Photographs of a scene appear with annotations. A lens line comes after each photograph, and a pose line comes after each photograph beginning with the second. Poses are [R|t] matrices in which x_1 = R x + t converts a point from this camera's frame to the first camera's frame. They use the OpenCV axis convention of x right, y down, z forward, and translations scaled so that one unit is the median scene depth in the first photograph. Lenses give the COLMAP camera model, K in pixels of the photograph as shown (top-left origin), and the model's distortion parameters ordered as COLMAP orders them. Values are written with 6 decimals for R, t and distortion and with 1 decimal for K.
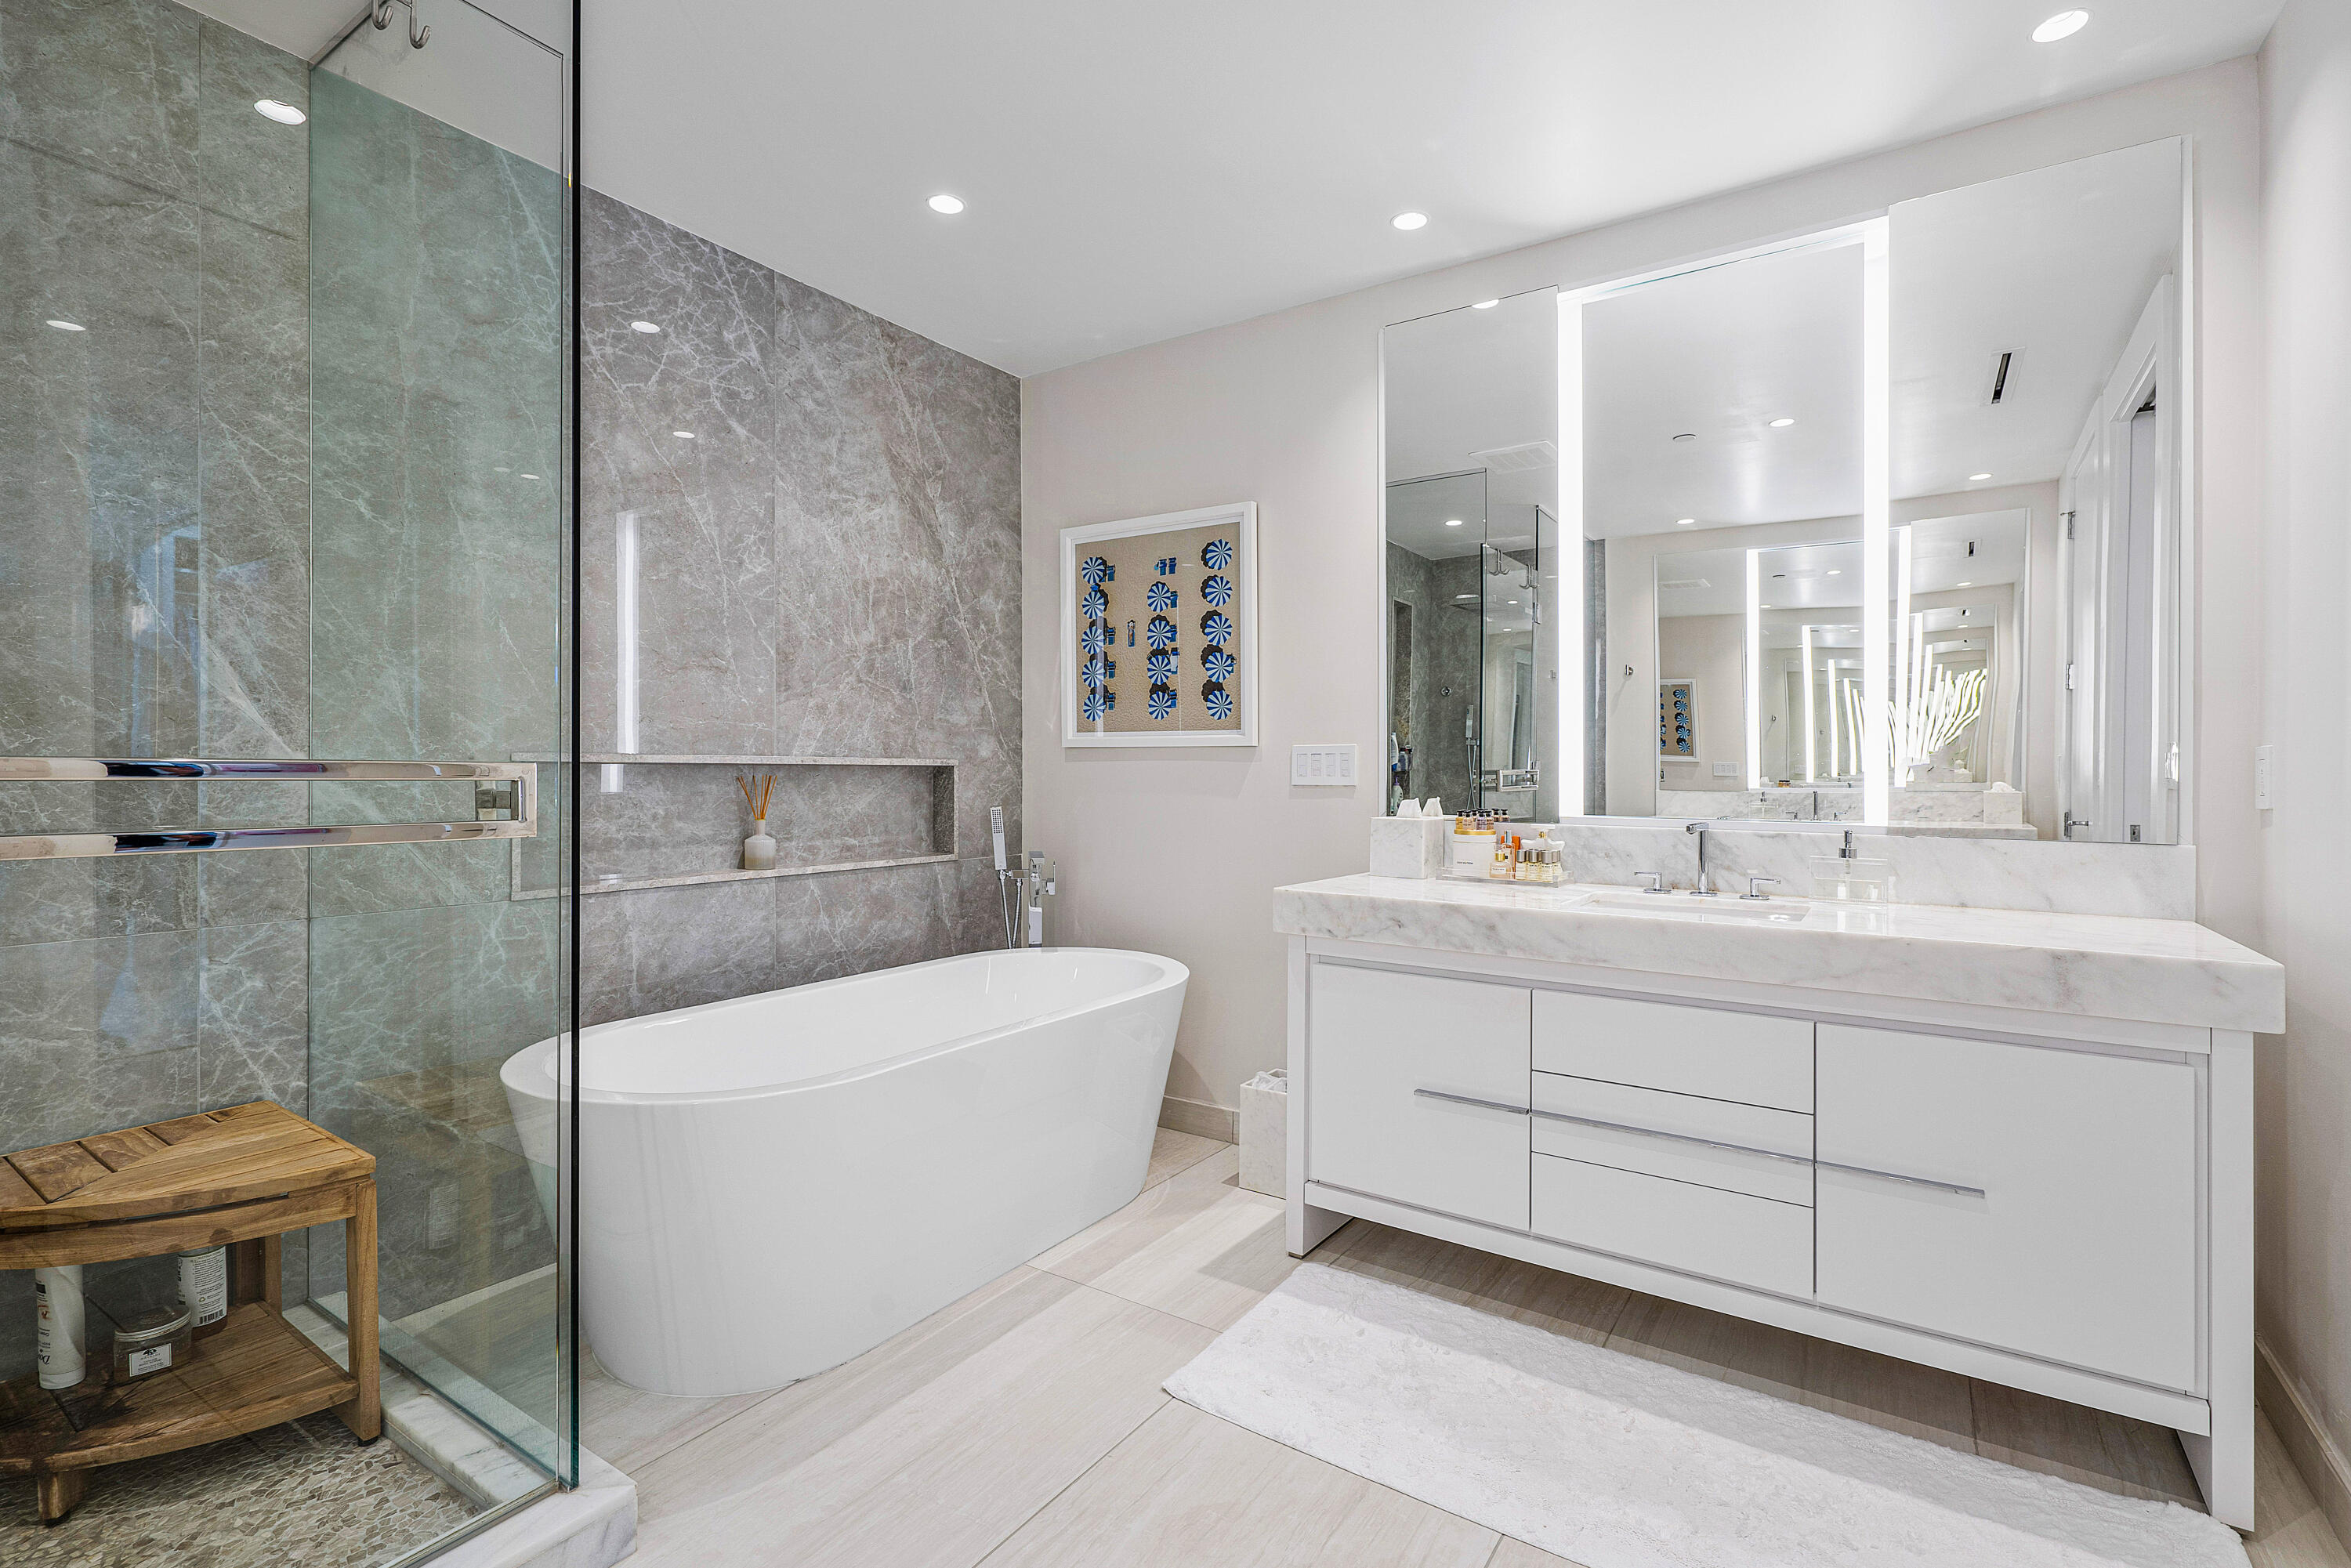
lens RADIAL K [[1073.6, 0, 1170.1], [0, 1073.6, 773.9], [0, 0, 1]] dist [0.000227, 0.001064]
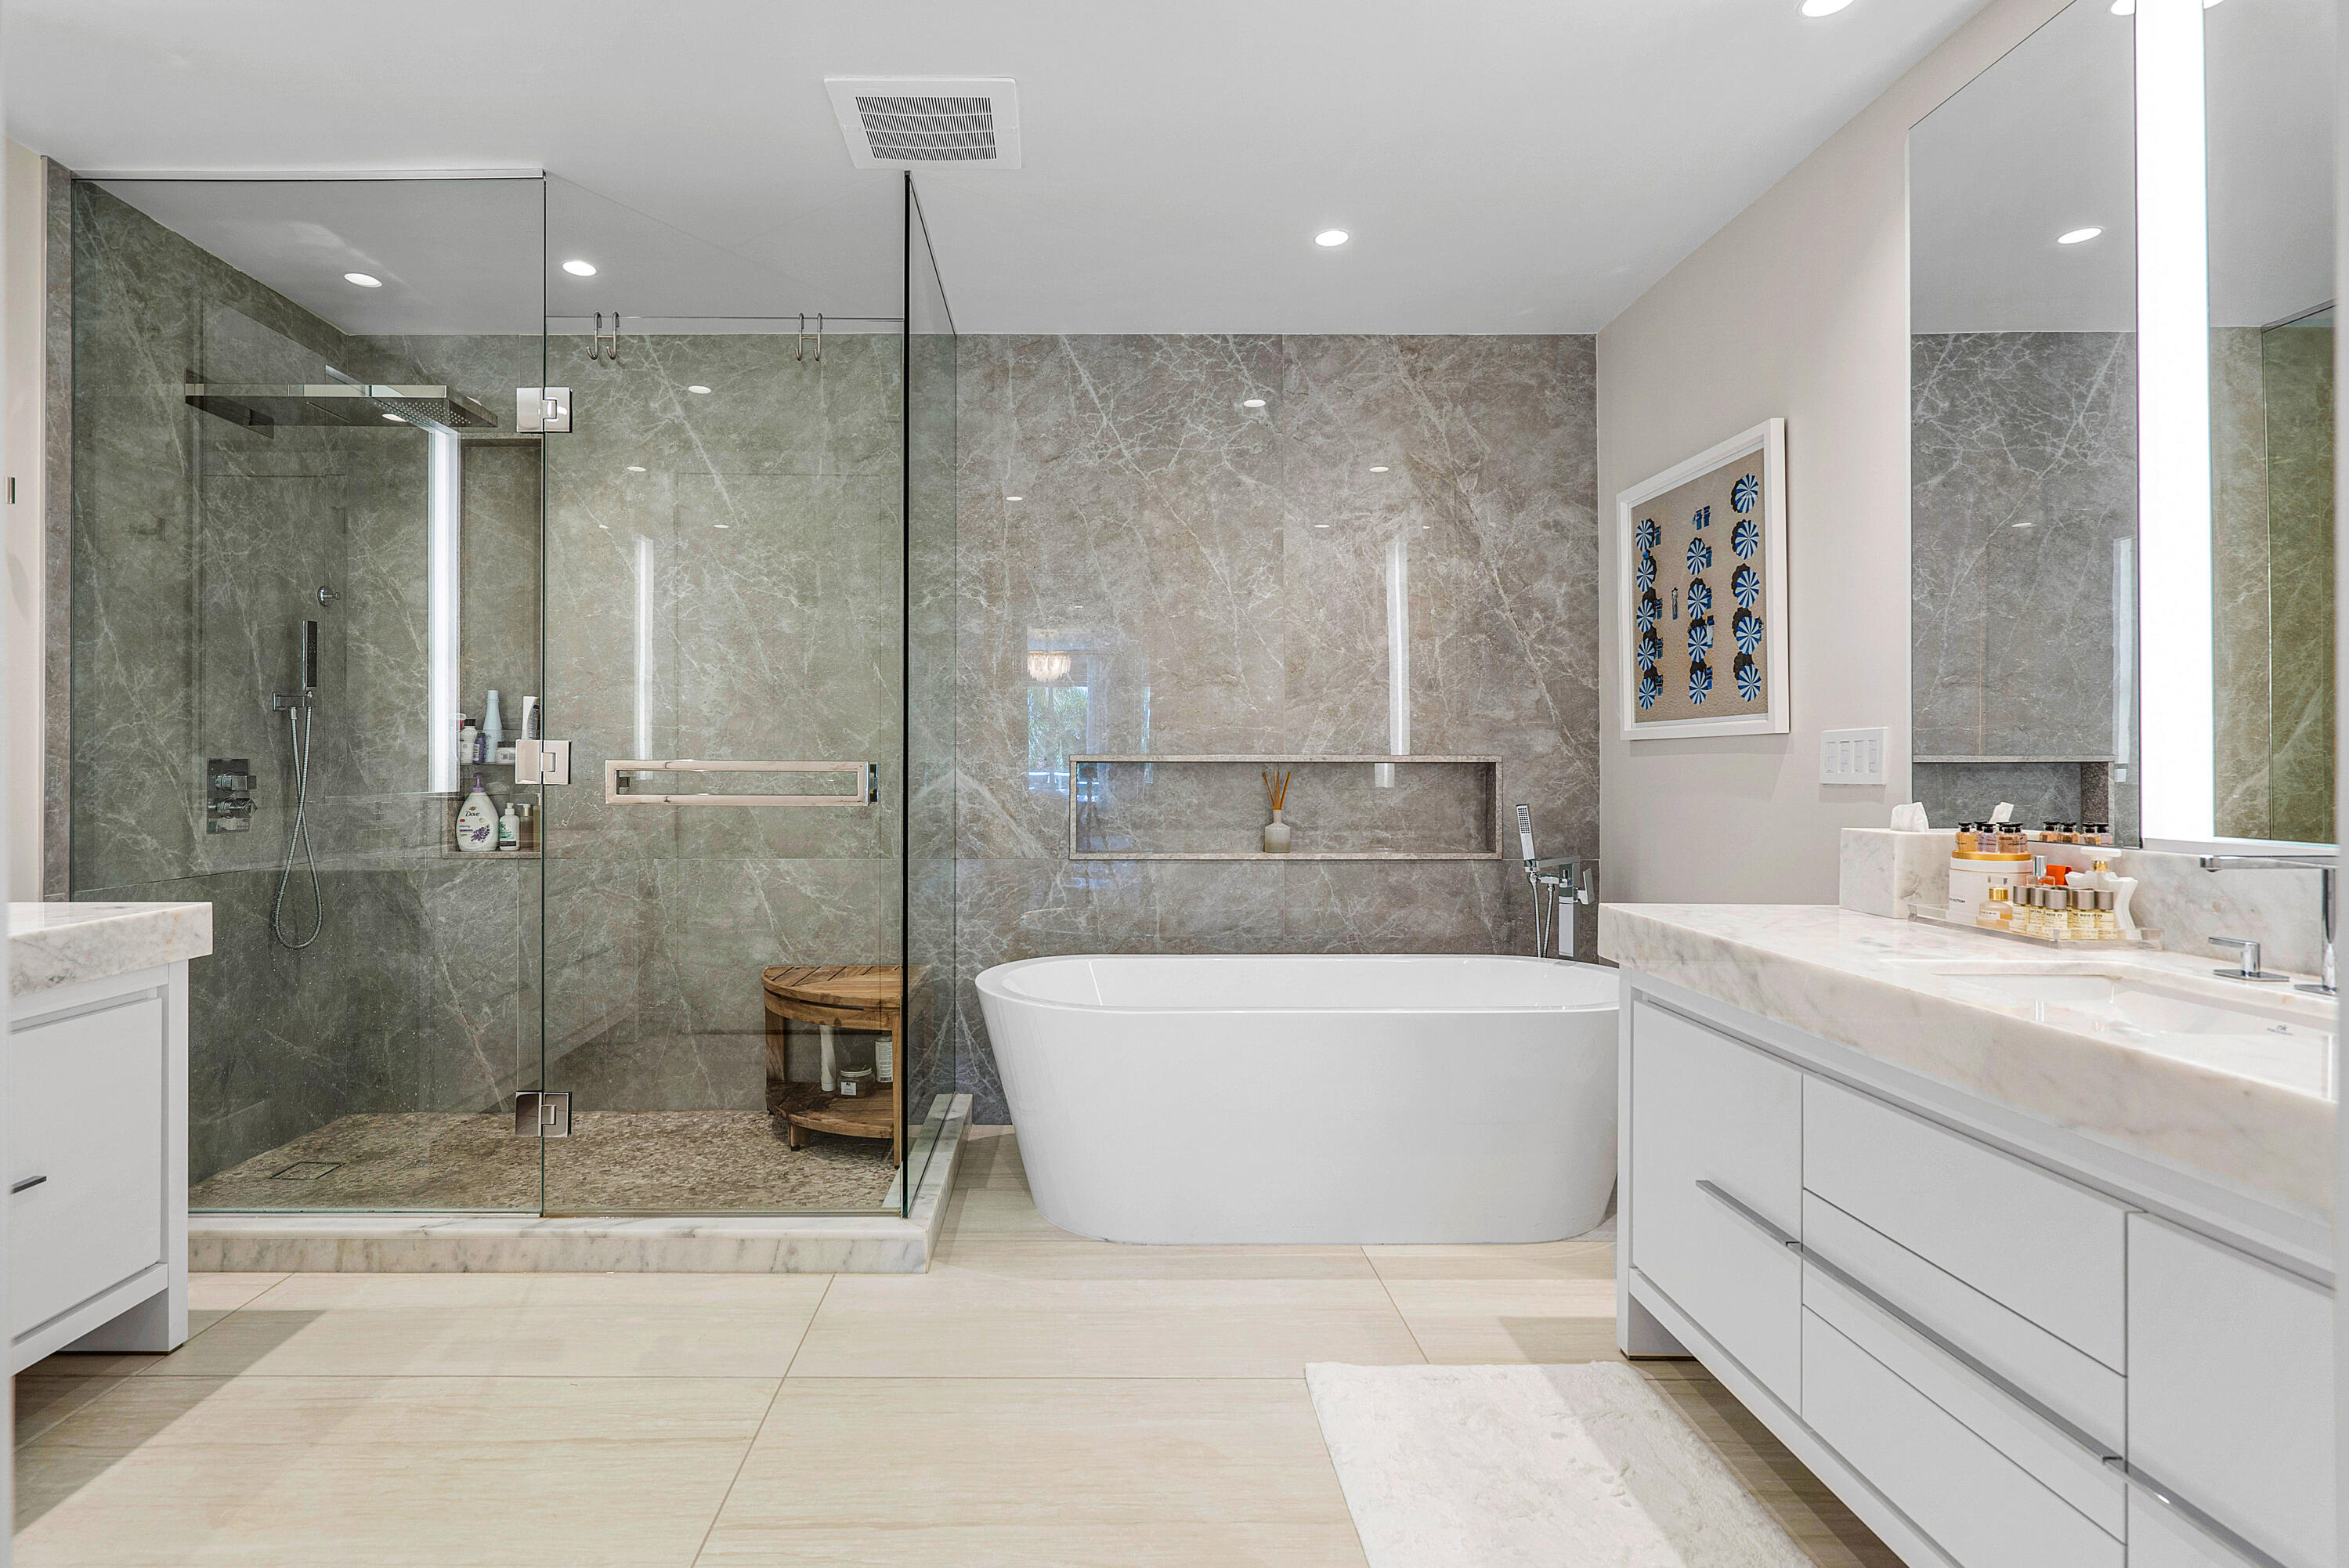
lens RADIAL K [[1116.9, 0, 1101.2], [0, 1116.9, 774.3], [0, 0, 1]] dist [-0.010588, 0.000411]
pose [[0.569972, 0.000647, -0.821664, 0.469252], [-0.001619, 0.999999, -0.000336, 0.004611], [0.821663, 0.001522, 0.569972, 0.145672]]
